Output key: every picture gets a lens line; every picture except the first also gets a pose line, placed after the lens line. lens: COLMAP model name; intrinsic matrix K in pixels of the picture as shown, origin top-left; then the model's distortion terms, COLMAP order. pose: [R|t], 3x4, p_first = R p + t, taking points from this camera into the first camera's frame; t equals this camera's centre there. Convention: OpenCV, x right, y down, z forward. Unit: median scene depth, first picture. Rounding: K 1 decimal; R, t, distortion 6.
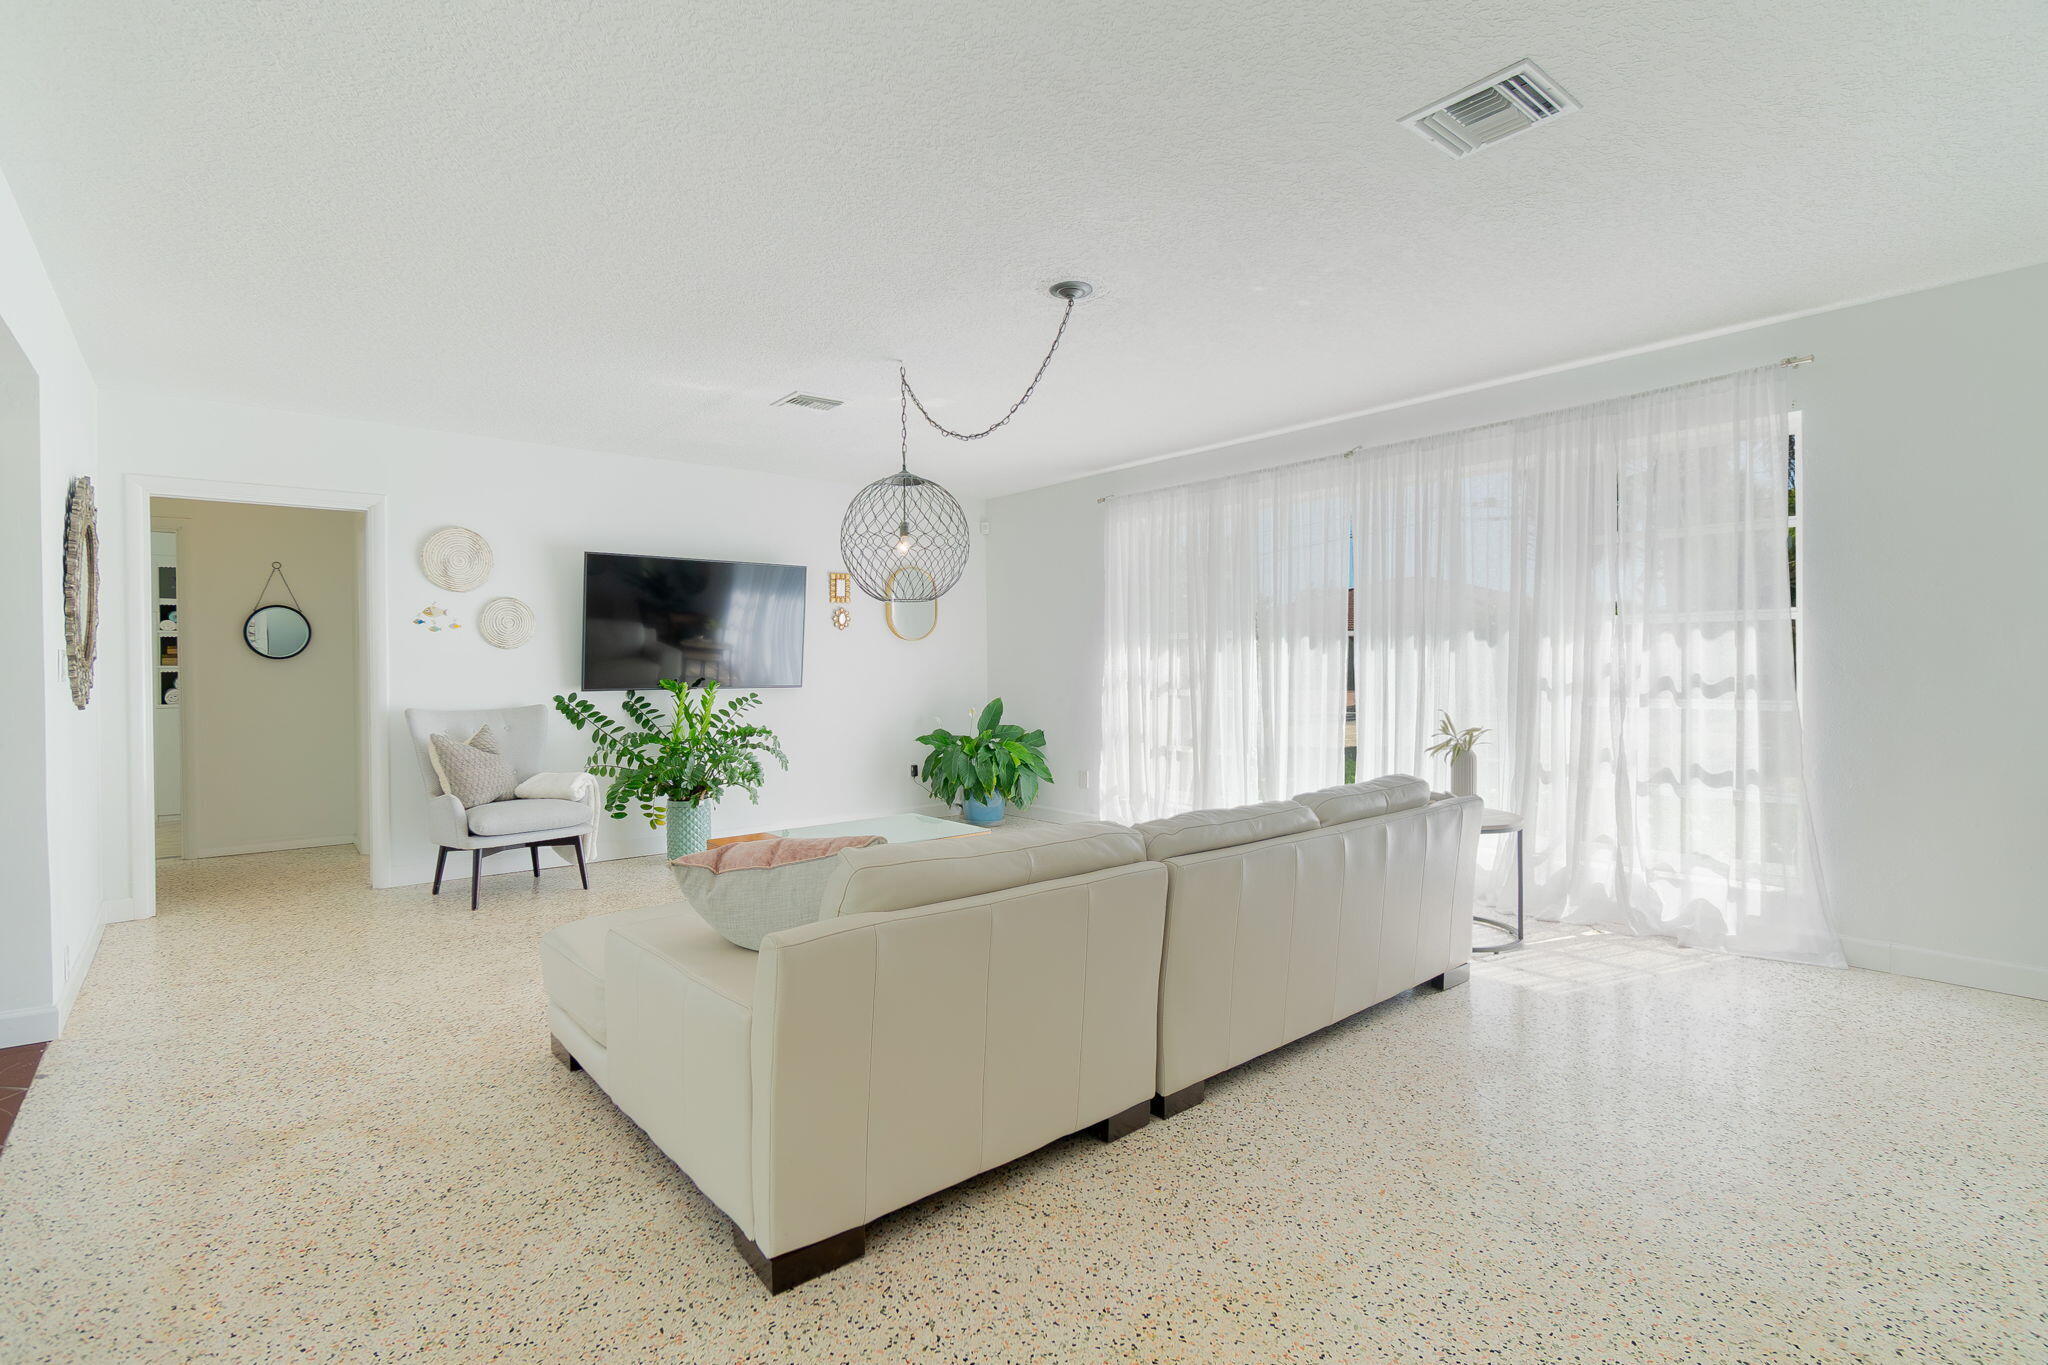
lens RADIAL K [[951.5, 0, 1008.9], [0, 951.5, 675.6], [0, 0, 1]] dist [-0.009532, -0.000282]
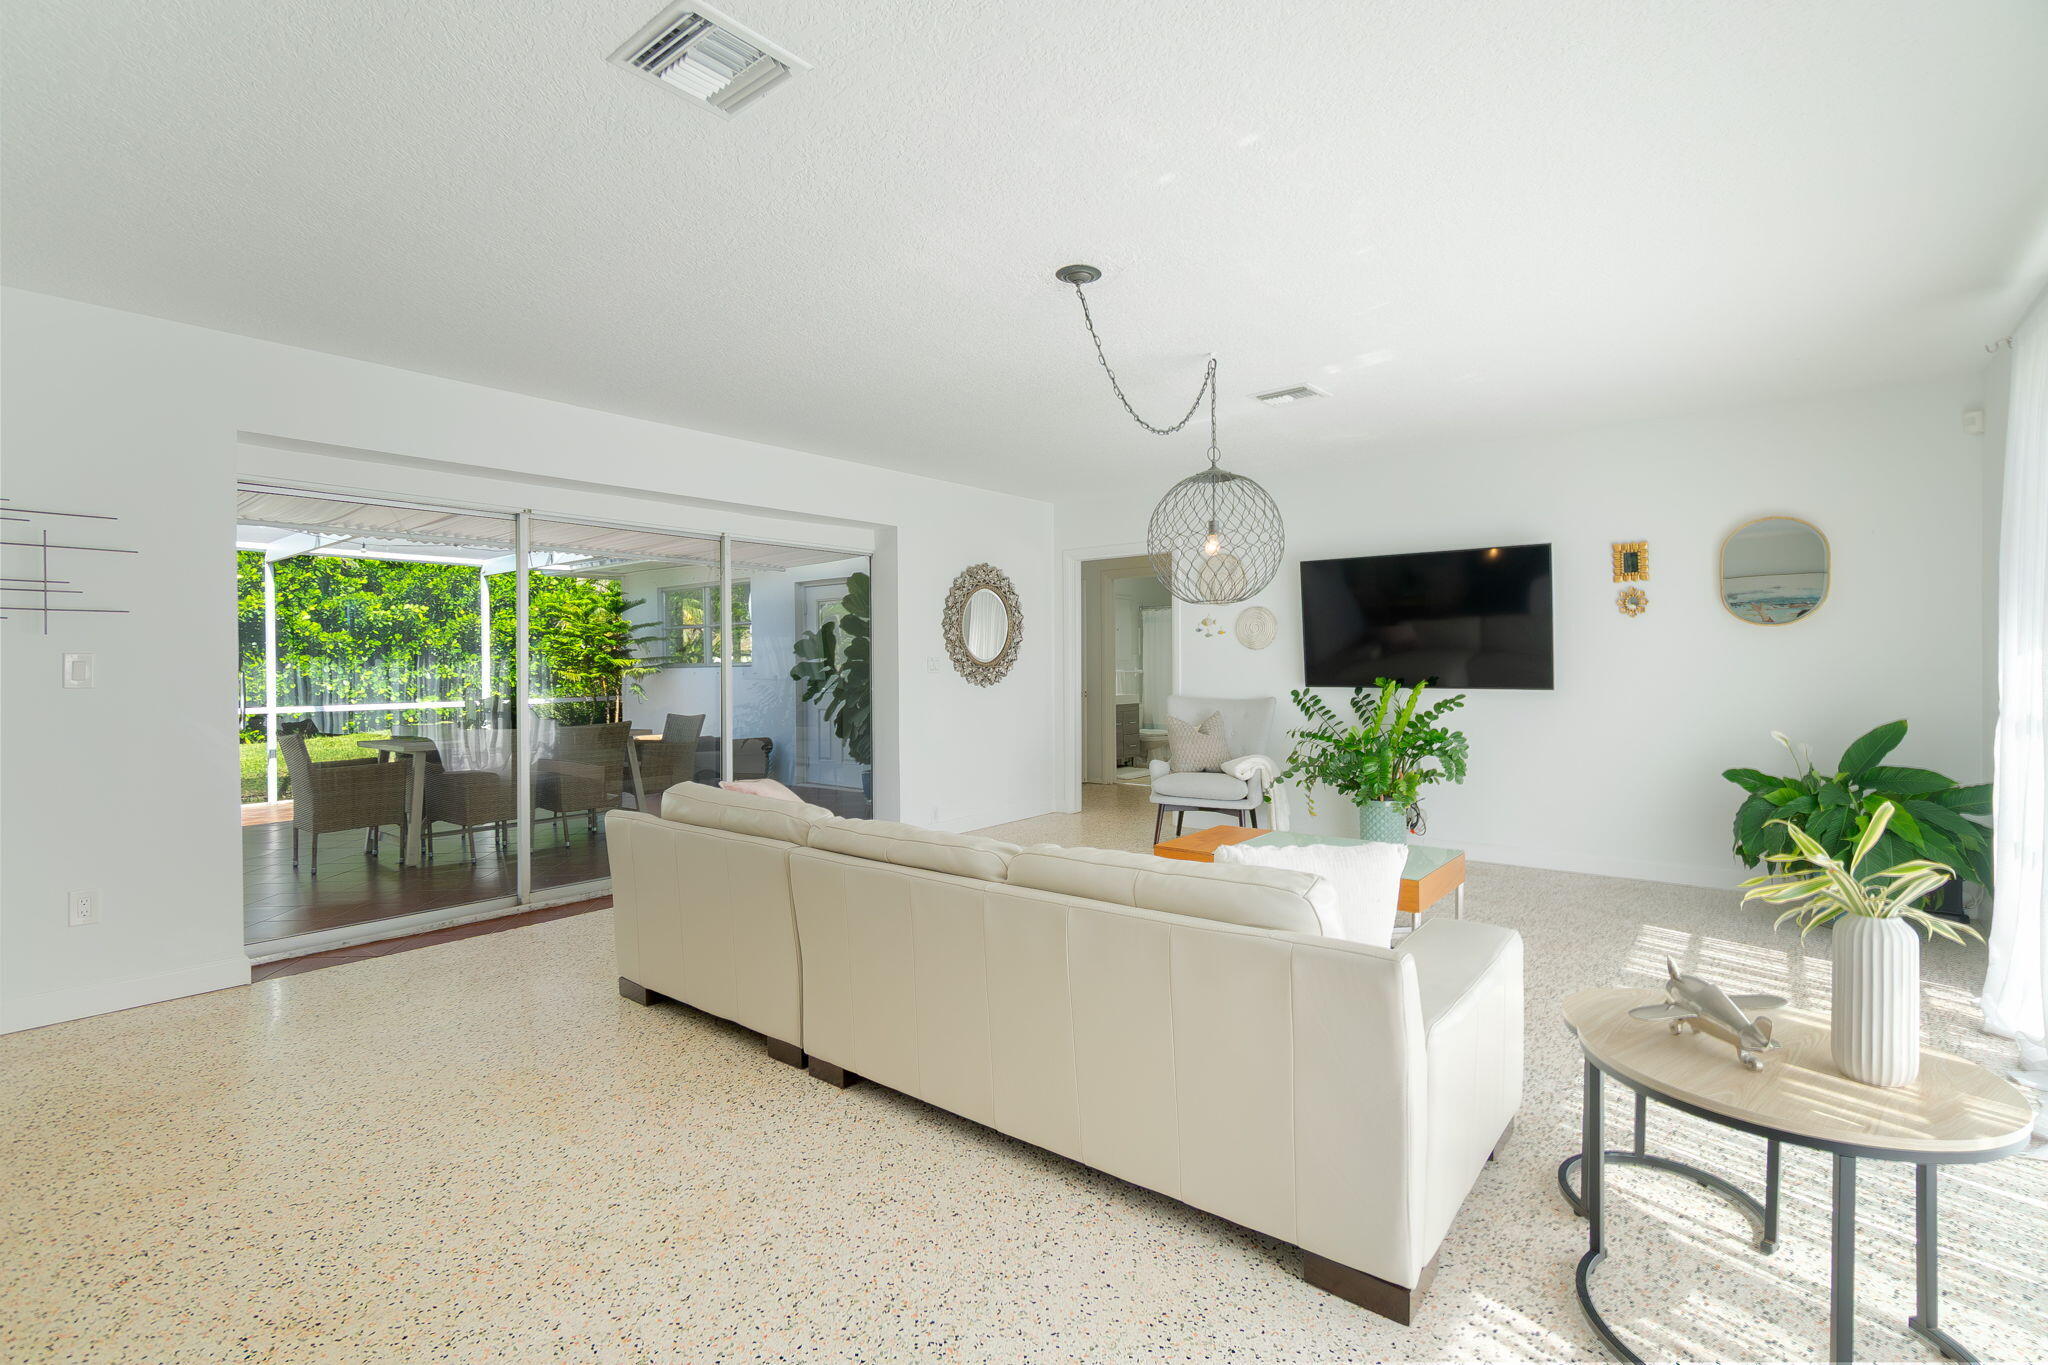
lens RADIAL K [[951.5, 0, 1008.9], [0, 951.5, 675.6], [0, 0, 1]] dist [-0.009532, -0.000282]
pose [[0.202925, 0.020514, -0.978979, 0.793614], [-0.006499, 0.999787, 0.019603, -0.022786], [0.979173, 0.002385, 0.203015, 0.600598]]
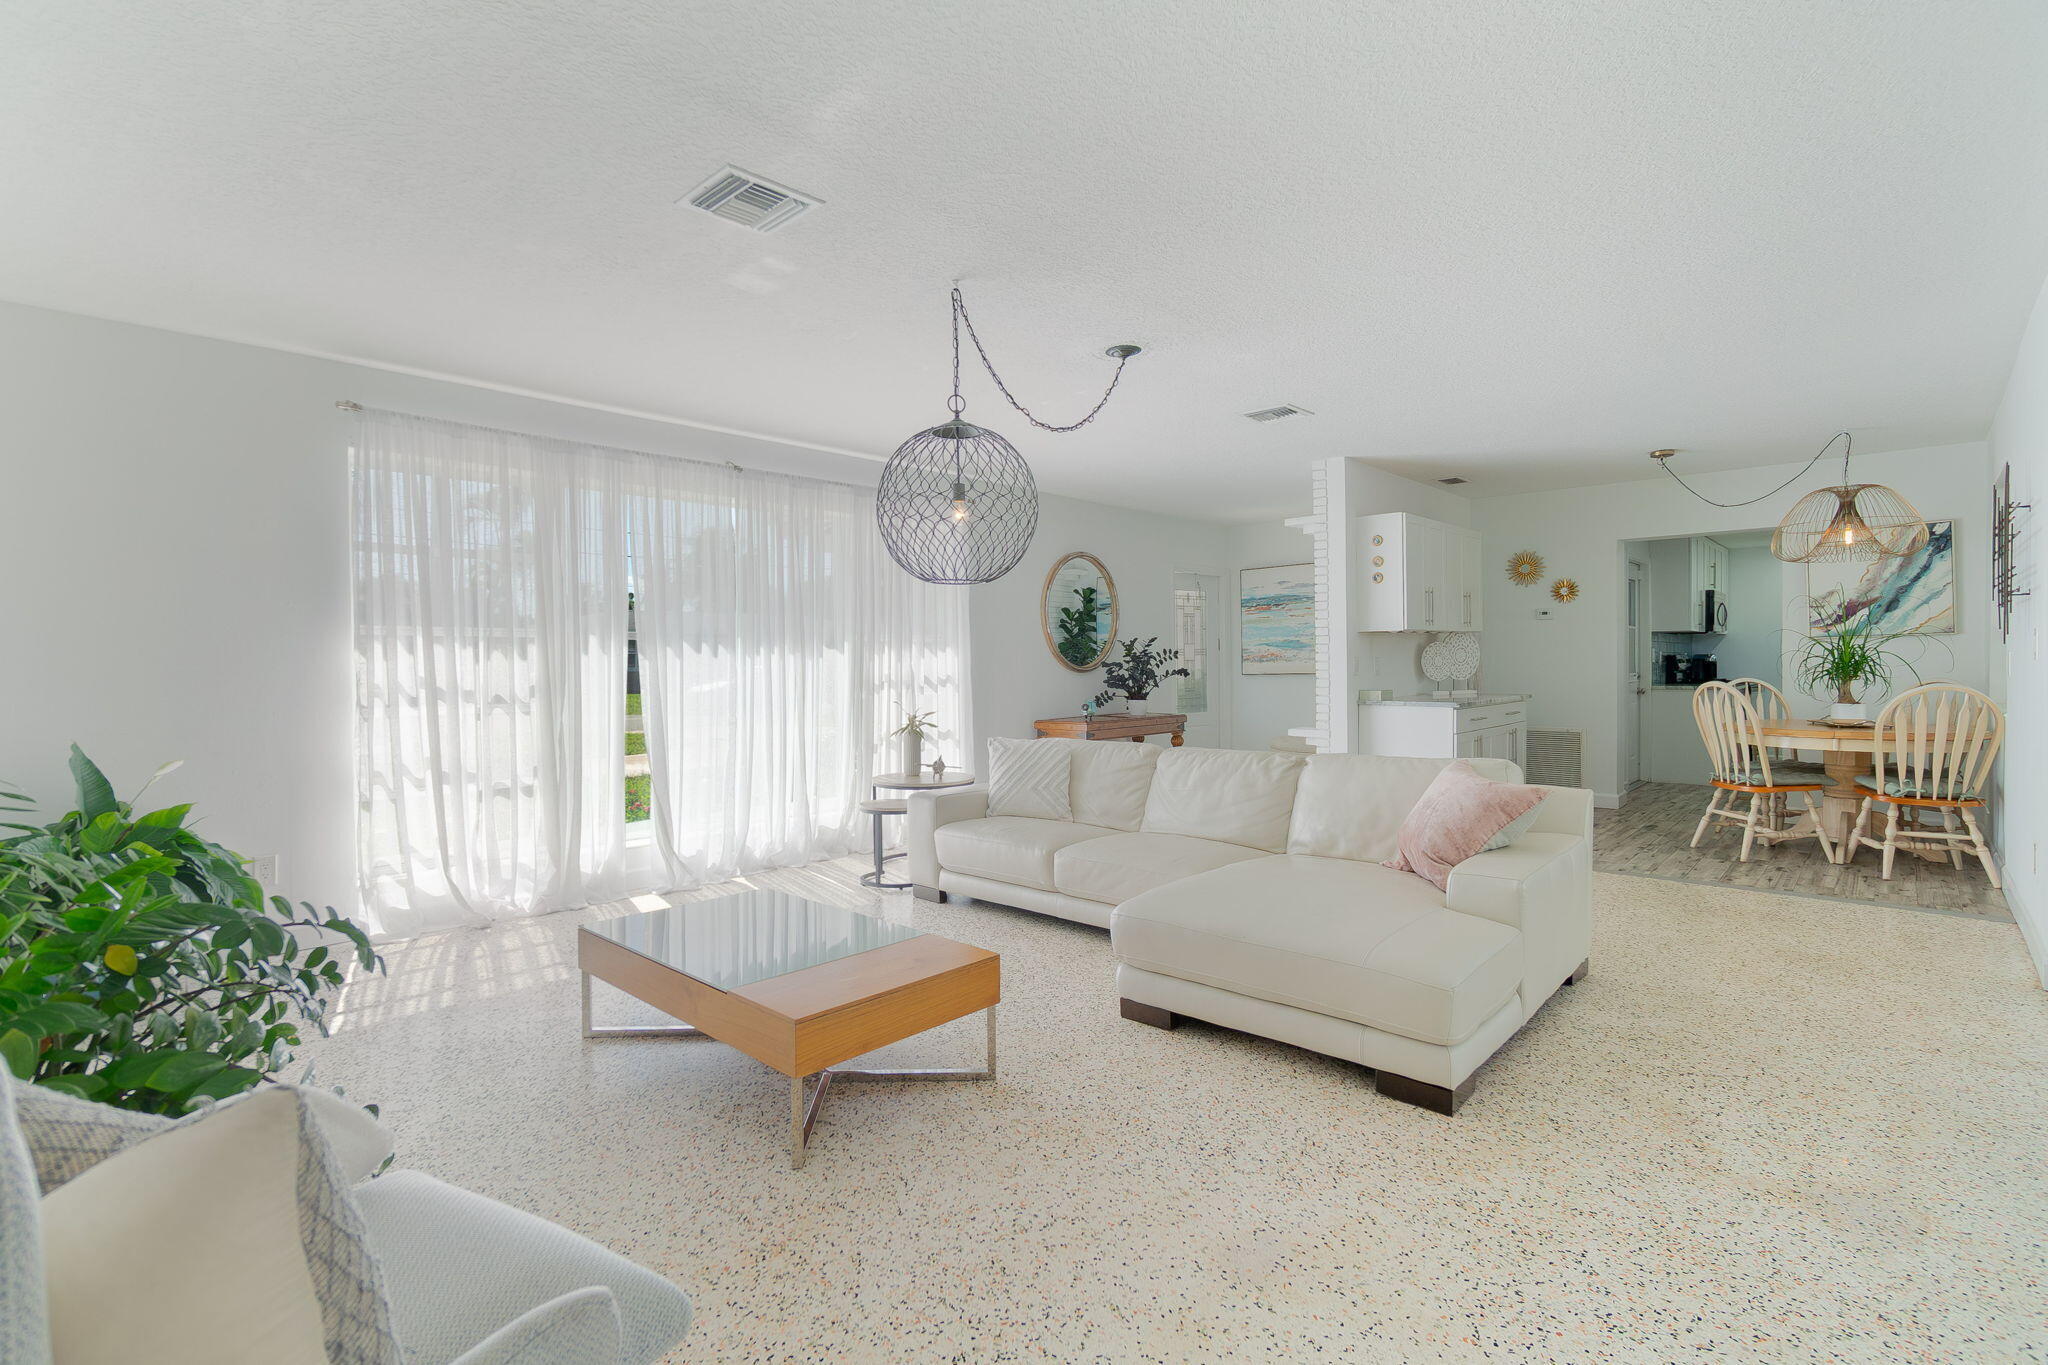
lens RADIAL K [[943.0, 0, 995.3], [0, 943.0, 674.9], [0, 0, 1]] dist [-0.013256, 0.000911]
pose [[-0.105149, 0.000607, 0.994456, -0.898500], [0.023384, 0.999725, 0.001863, -0.000372], [-0.994182, 0.023450, -0.105134, 1.054200]]
